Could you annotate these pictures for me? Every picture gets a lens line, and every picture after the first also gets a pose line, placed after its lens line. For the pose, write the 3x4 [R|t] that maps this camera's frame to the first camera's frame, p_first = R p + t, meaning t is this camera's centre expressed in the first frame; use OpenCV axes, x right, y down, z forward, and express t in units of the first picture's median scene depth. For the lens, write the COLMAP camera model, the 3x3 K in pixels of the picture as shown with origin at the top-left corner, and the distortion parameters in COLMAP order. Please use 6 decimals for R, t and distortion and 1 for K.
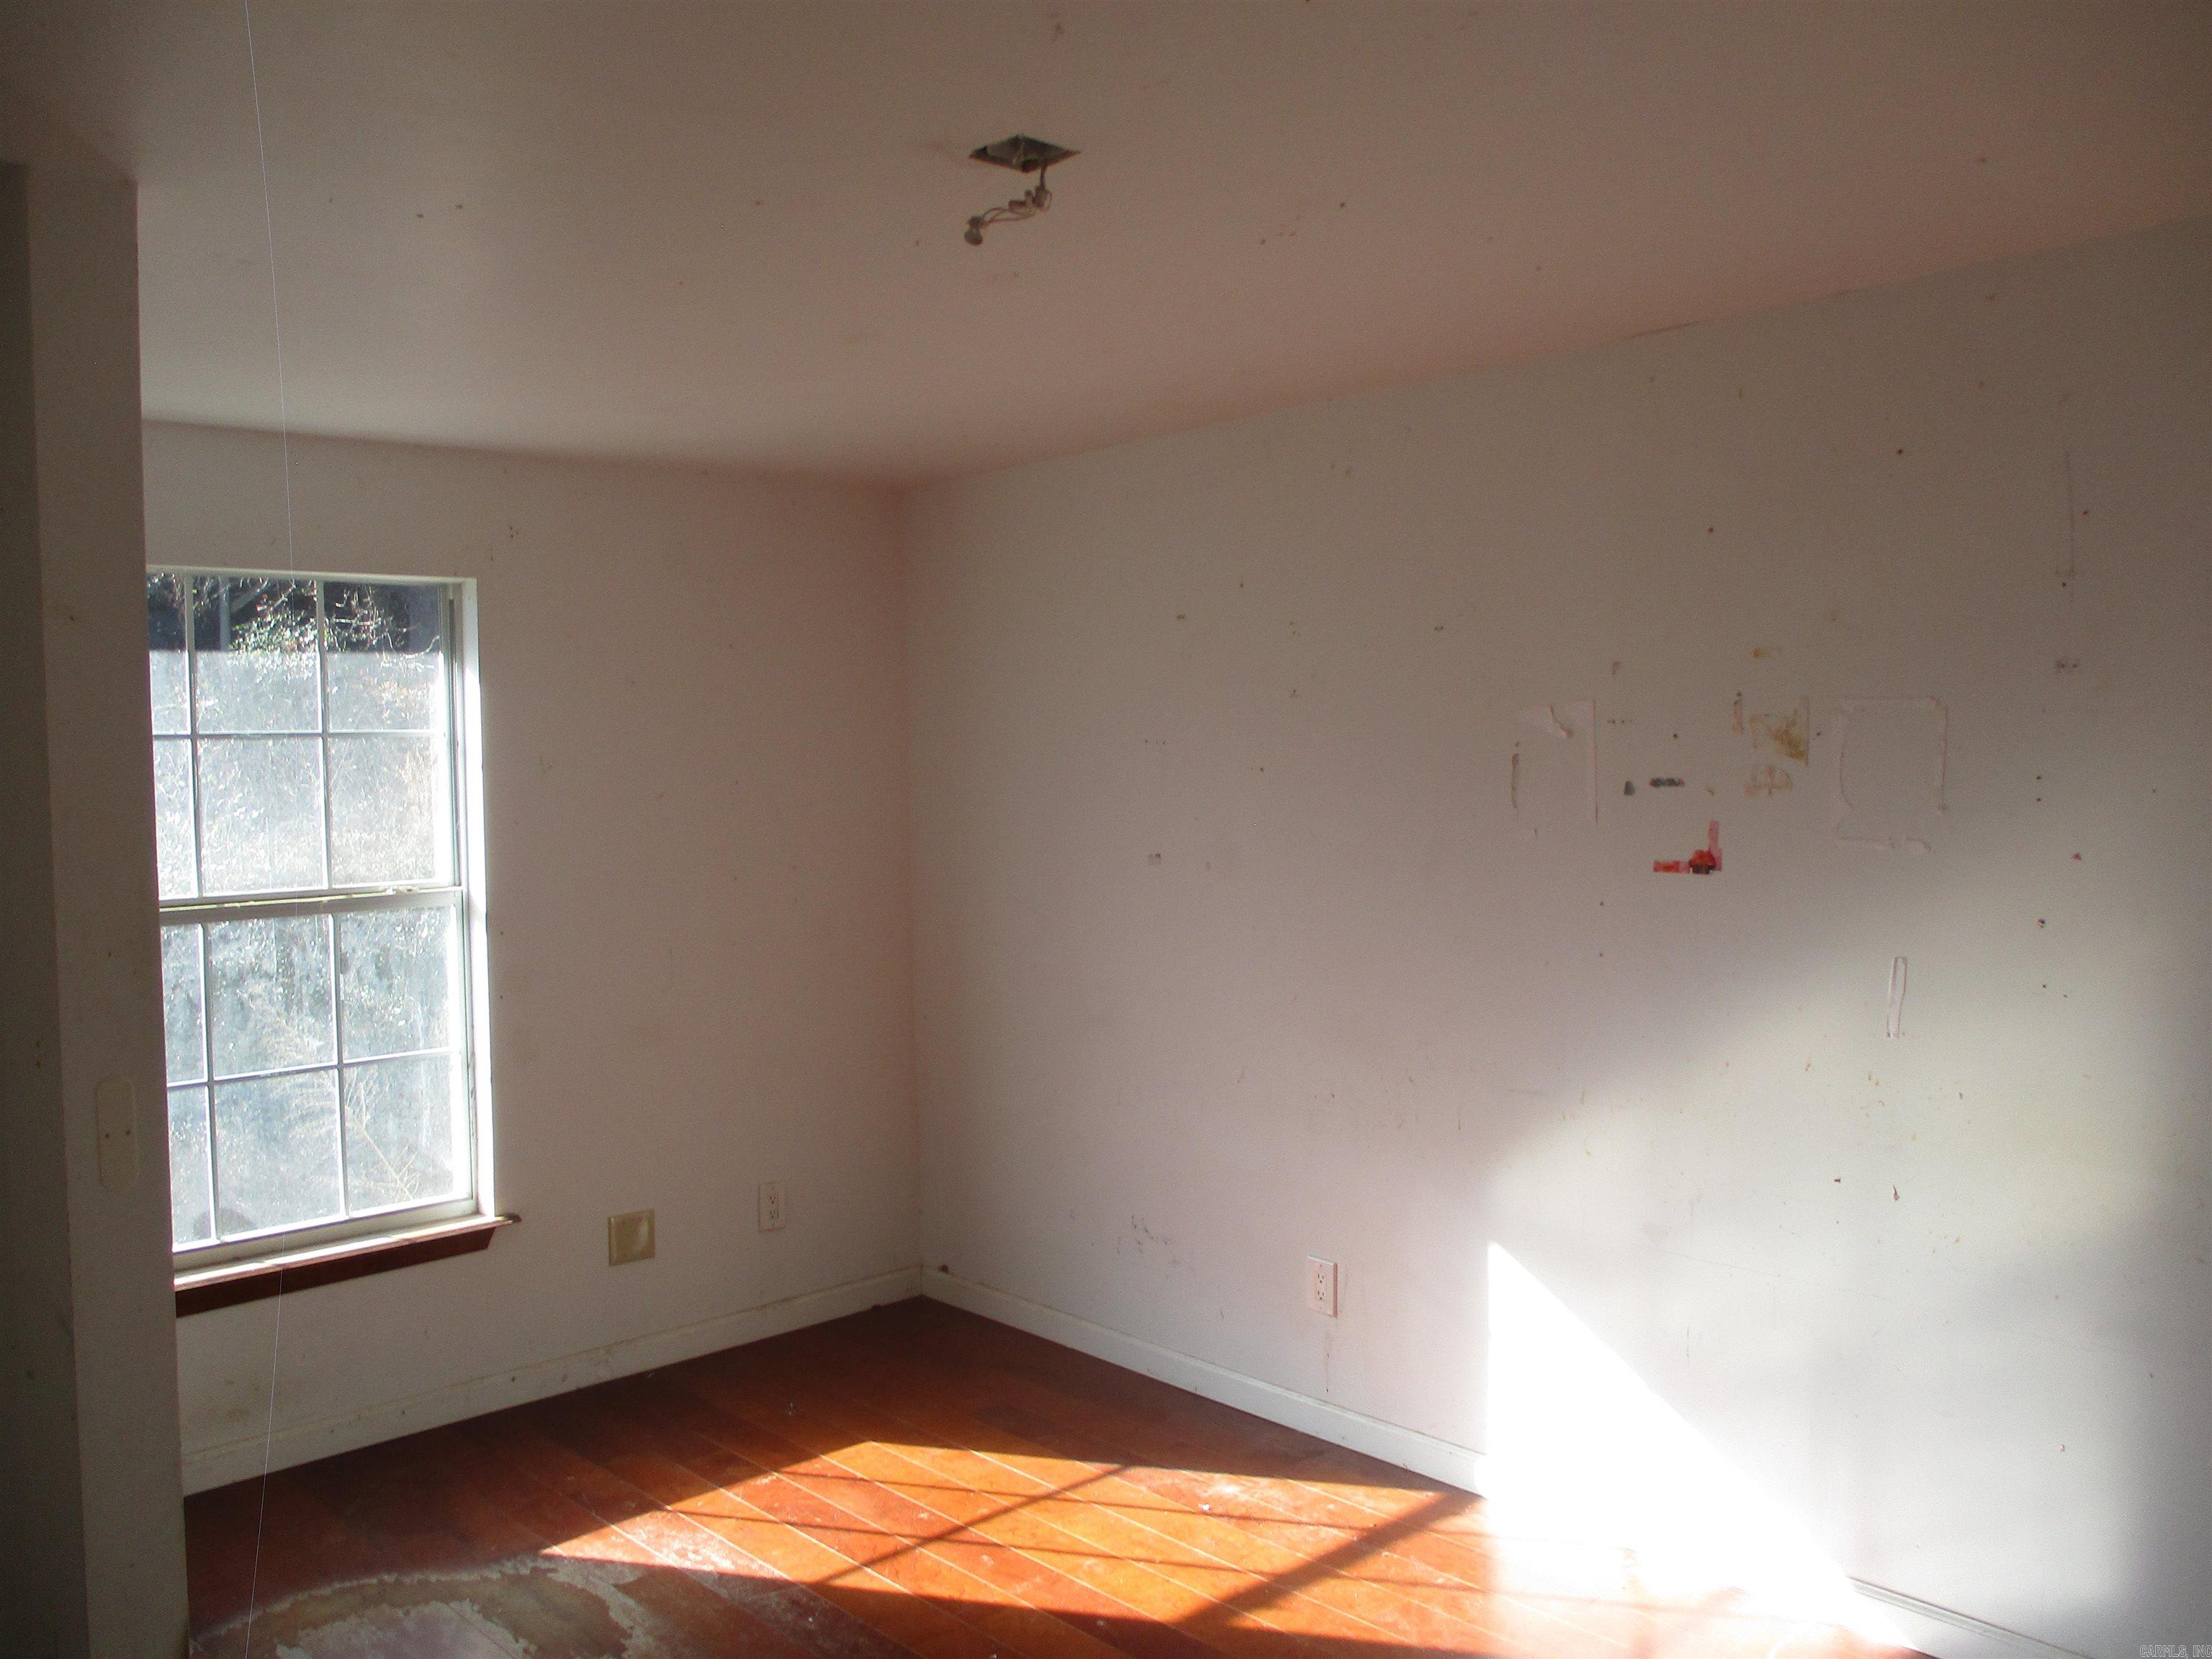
lens RADIAL K [[1855.8, 0, 1103.0], [0, 1855.8, 827.9], [0, 0, 1]] dist [-0.030968, 0.003758]
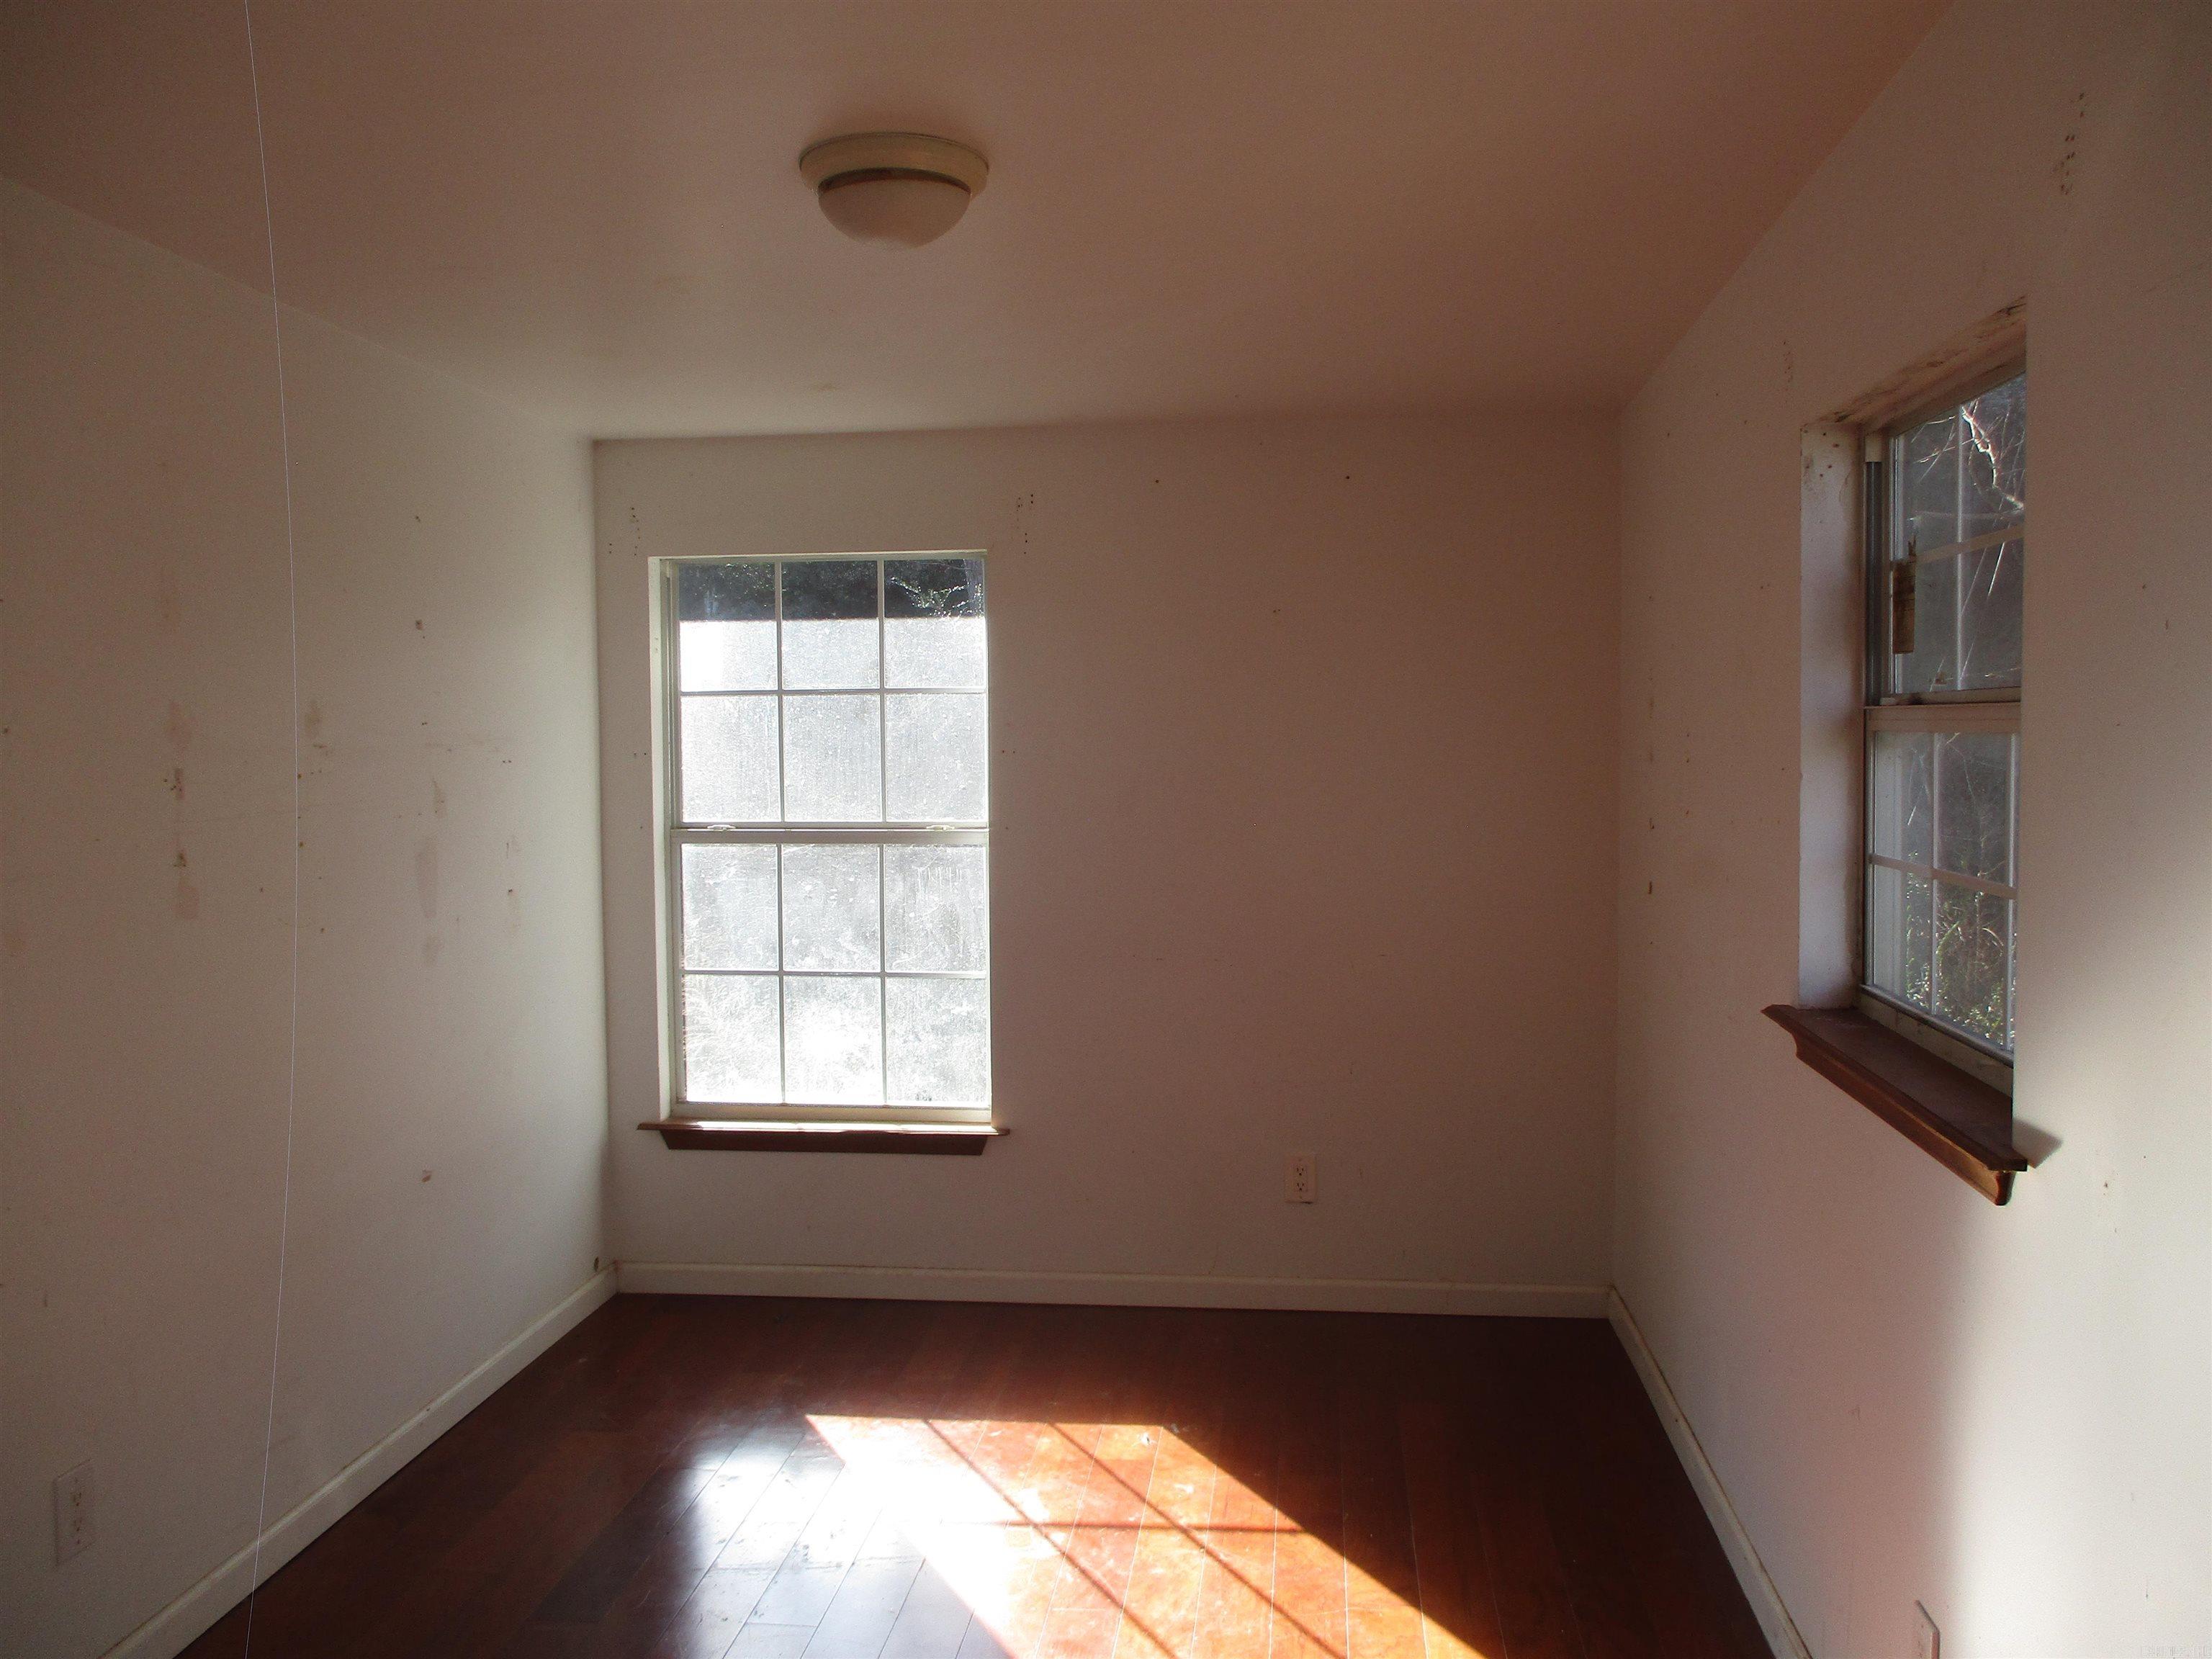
lens RADIAL K [[1855.8, 0, 1107.6], [0, 1855.8, 825.3], [0, 0, 1]] dist [-0.030968, 0.003758]
pose [[0.675595, 0.065504, -0.734357, 0.537994], [-0.041714, 0.997846, 0.050630, -0.030498], [0.736092, -0.003573, 0.676872, 0.311409]]
